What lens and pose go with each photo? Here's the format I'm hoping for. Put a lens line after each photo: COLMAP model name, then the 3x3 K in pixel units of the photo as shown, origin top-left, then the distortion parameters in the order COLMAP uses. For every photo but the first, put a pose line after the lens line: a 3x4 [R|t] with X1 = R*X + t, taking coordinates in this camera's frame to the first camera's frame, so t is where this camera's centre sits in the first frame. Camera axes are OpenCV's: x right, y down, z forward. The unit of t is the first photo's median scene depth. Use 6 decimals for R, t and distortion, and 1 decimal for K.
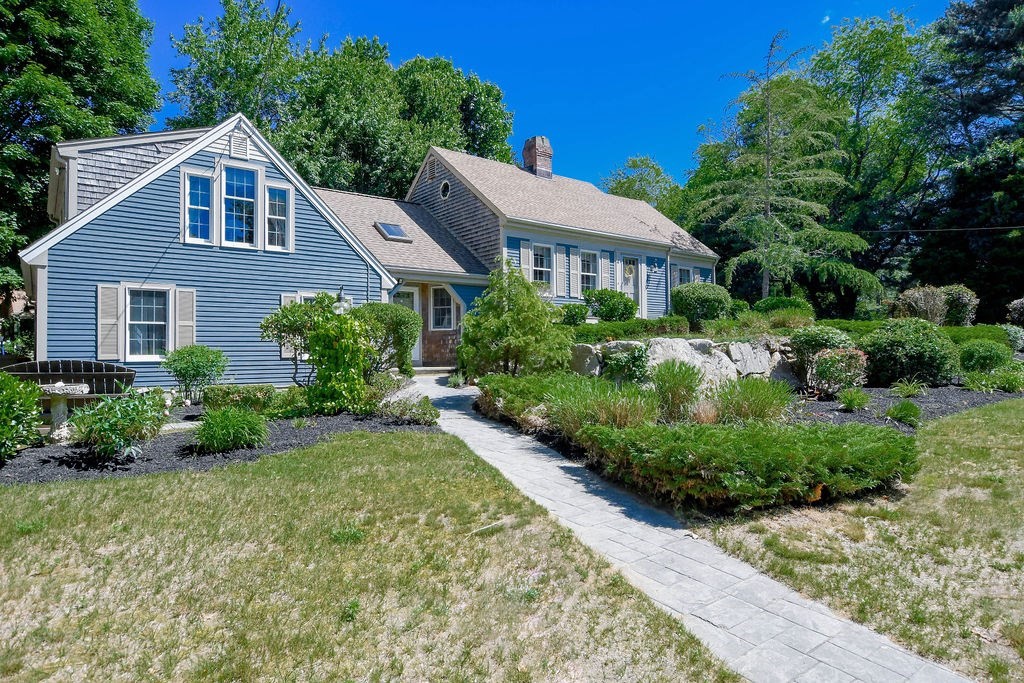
lens RADIAL K [[623.5, 0, 512.0], [0, 623.5, 345.5], [0, 0, 1]] dist [0.010006, 0.005138]
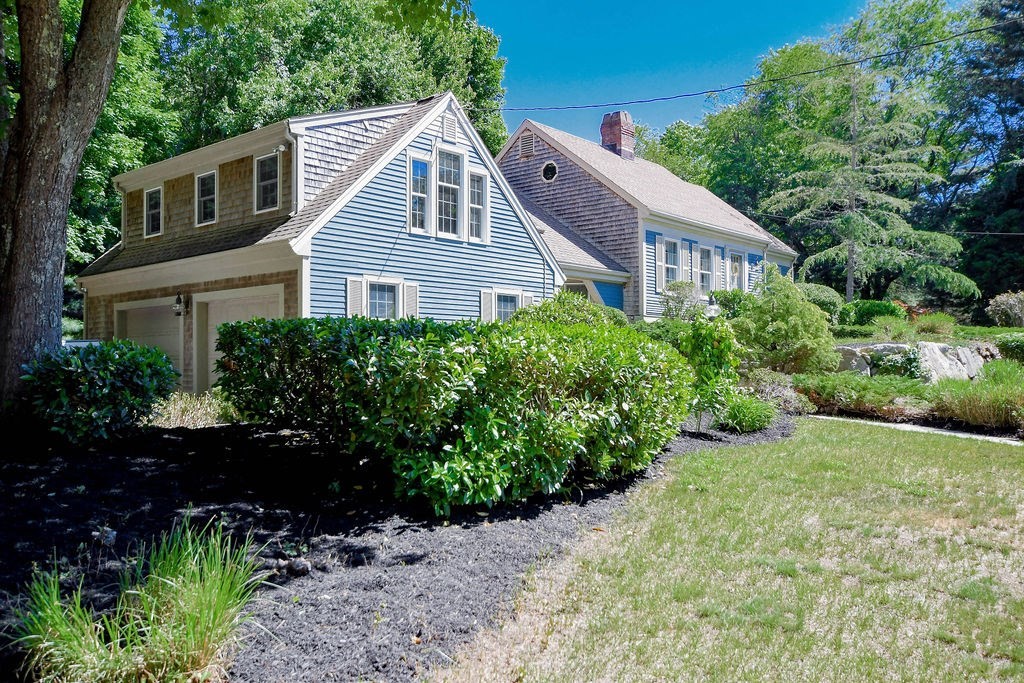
lens RADIAL K [[854.1, 0, 512.0], [0, 854.1, 343.5], [0, 0, 1]] dist [0.059342, 0.009214]
pose [[0.979192, 0.009978, 0.202692, -0.575288], [-0.007216, 0.999871, -0.014359, 0.013772], [-0.202809, 0.012598, 0.979137, -0.235679]]
